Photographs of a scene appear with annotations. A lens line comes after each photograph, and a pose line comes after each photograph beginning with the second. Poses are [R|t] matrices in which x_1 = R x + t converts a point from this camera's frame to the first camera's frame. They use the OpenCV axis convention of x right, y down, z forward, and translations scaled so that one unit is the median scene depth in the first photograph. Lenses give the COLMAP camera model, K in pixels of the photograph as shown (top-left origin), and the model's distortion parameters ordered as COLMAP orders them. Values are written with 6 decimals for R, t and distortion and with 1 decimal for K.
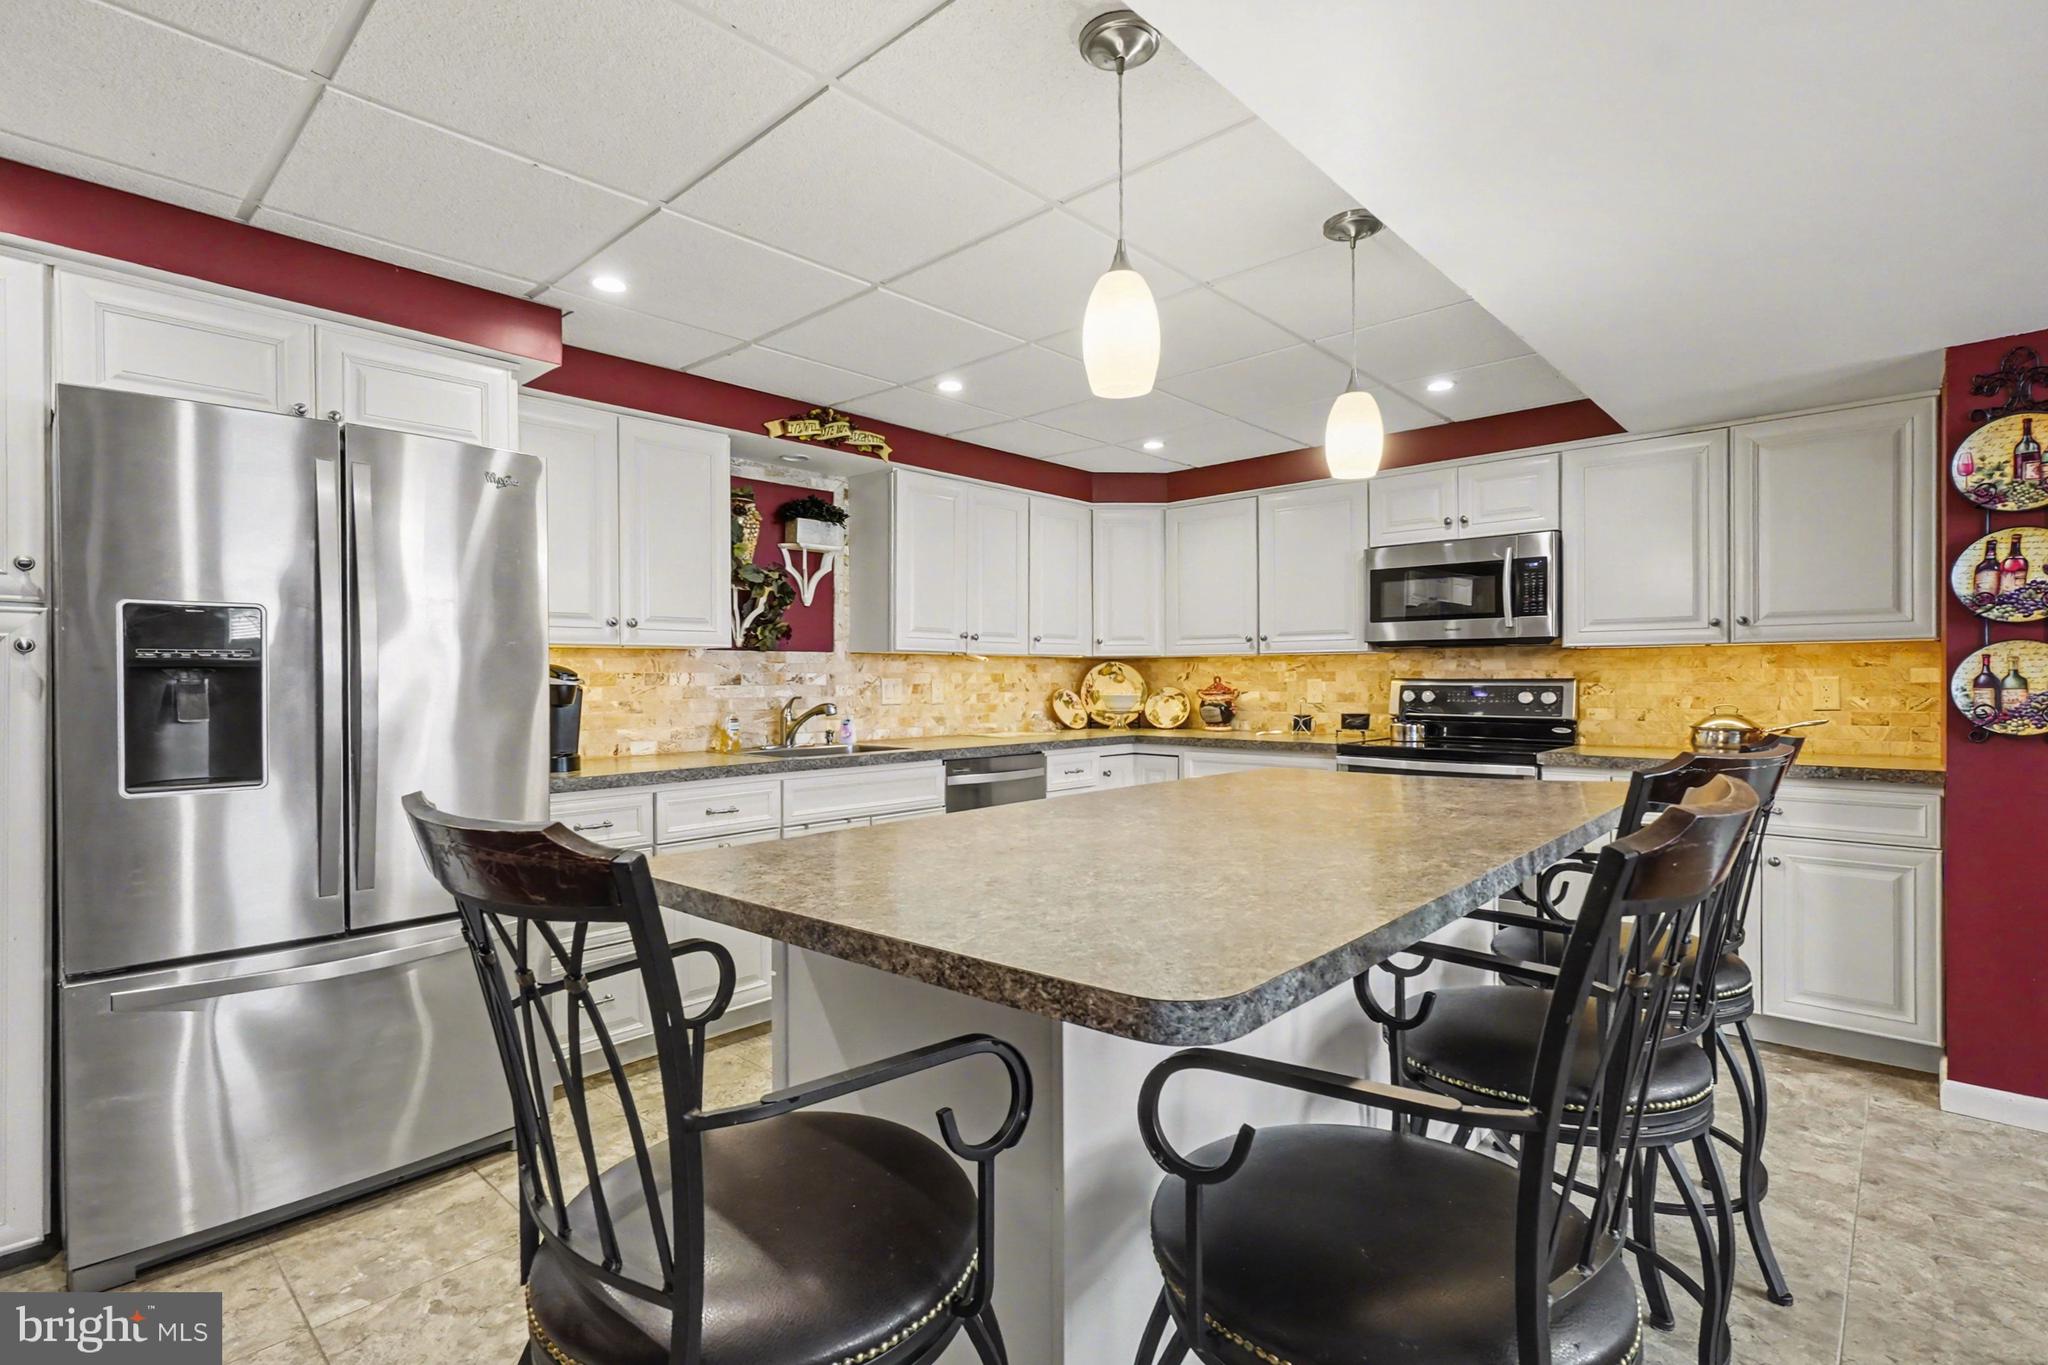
lens RADIAL K [[930.2, 0, 962.2], [0, 930.2, 690.8], [0, 0, 1]] dist [-0.001273, -0.000108]
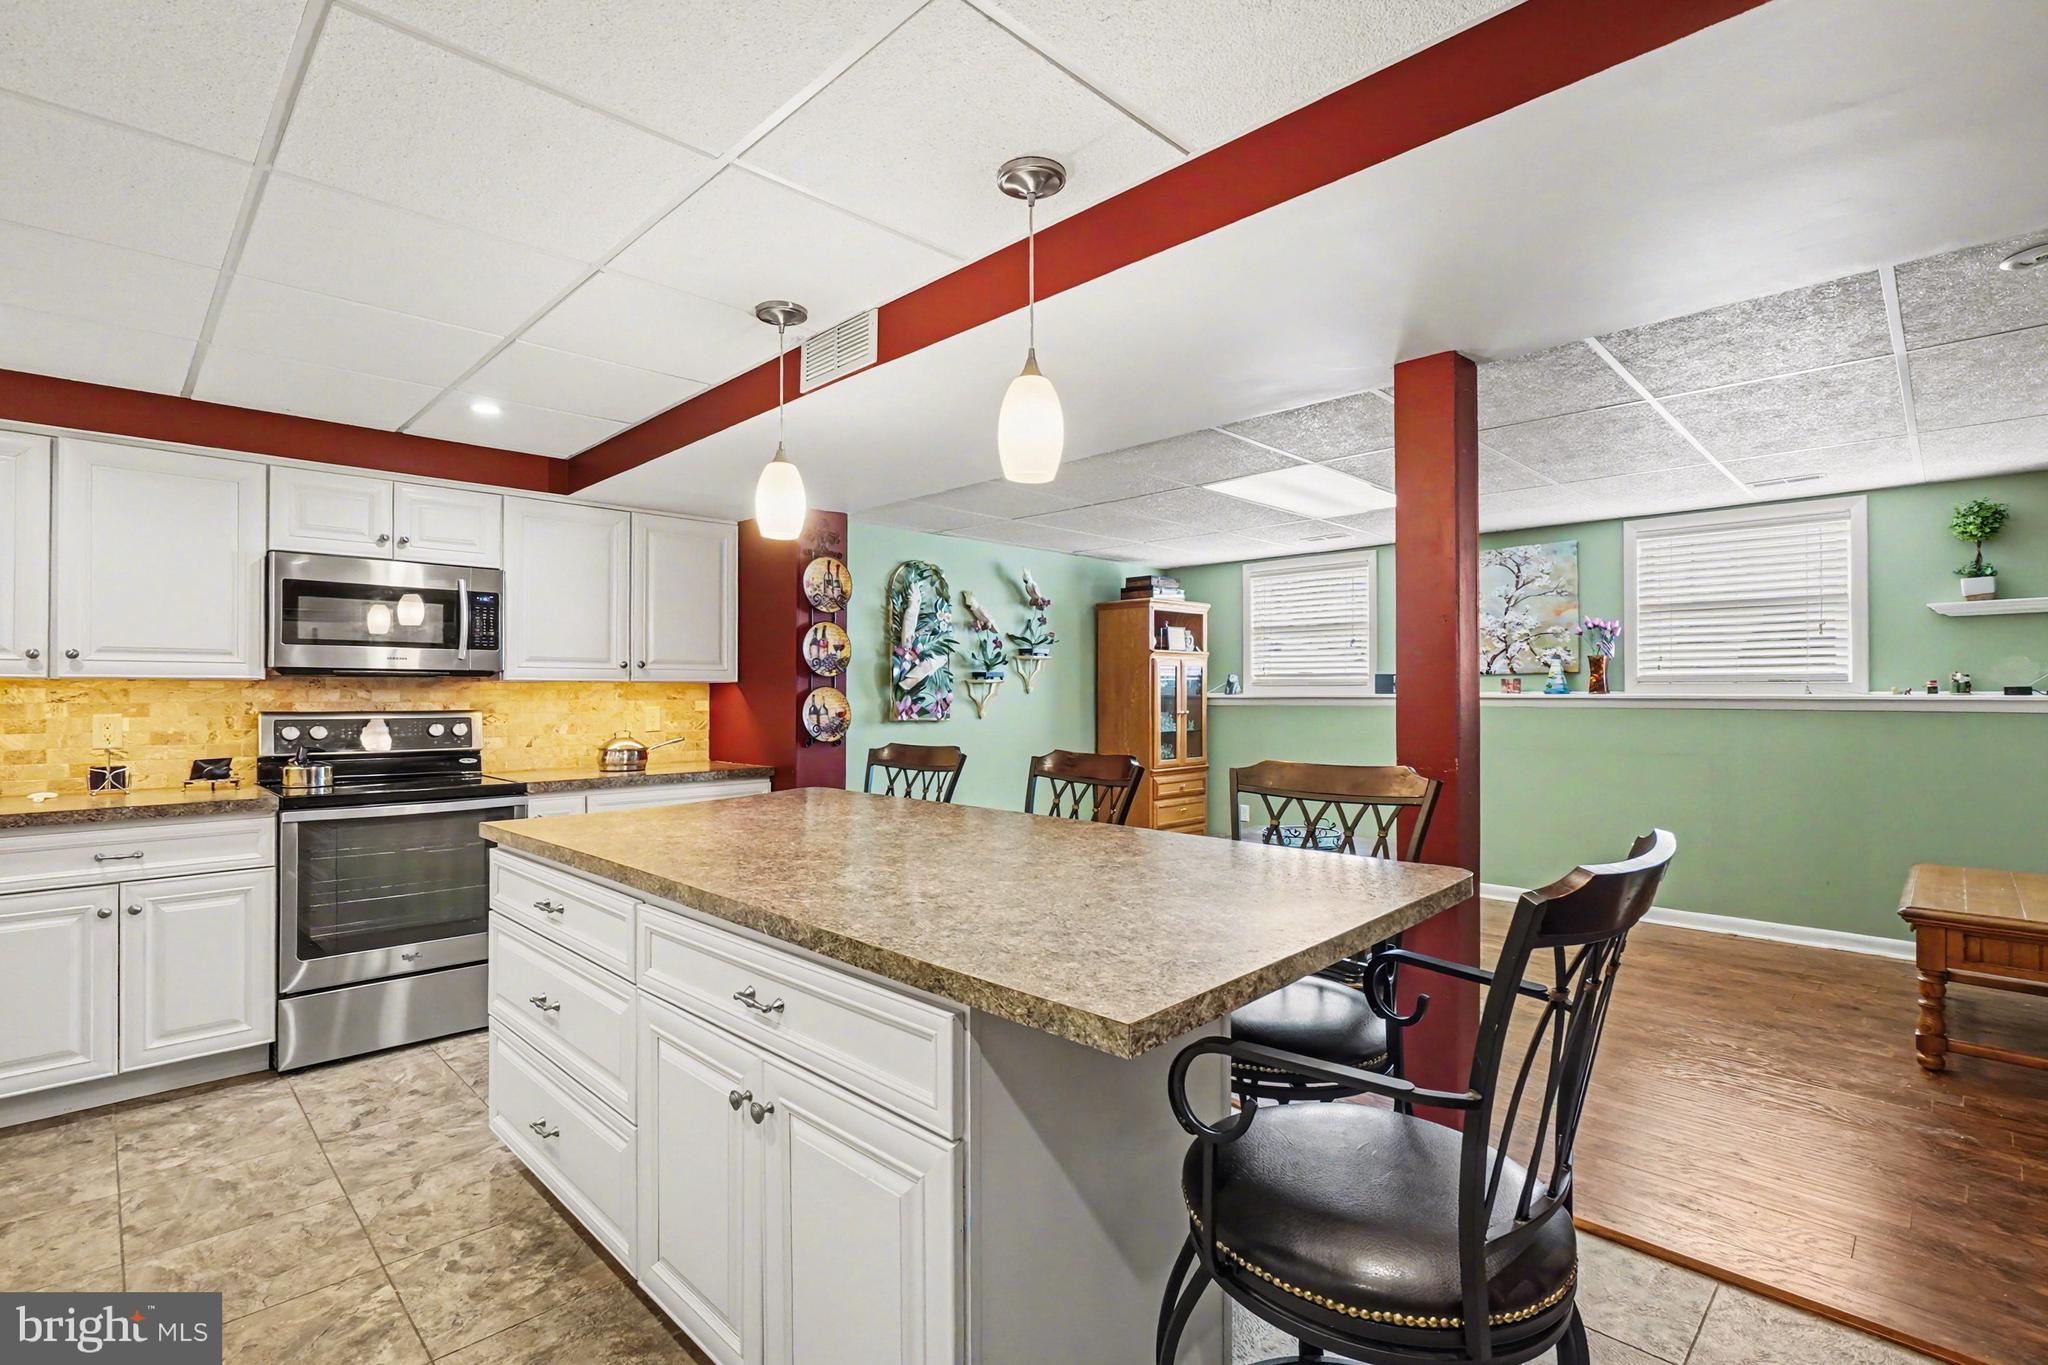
lens RADIAL K [[930.2, 0, 1019.2], [0, 930.2, 683.2], [0, 0, 1]] dist [-0.001273, -0.000108]
pose [[0.040008, 0.013880, 0.999103, -0.373008], [0.015545, 0.999774, -0.014512, -0.019526], [-0.999078, 0.016112, 0.039784, 0.366450]]
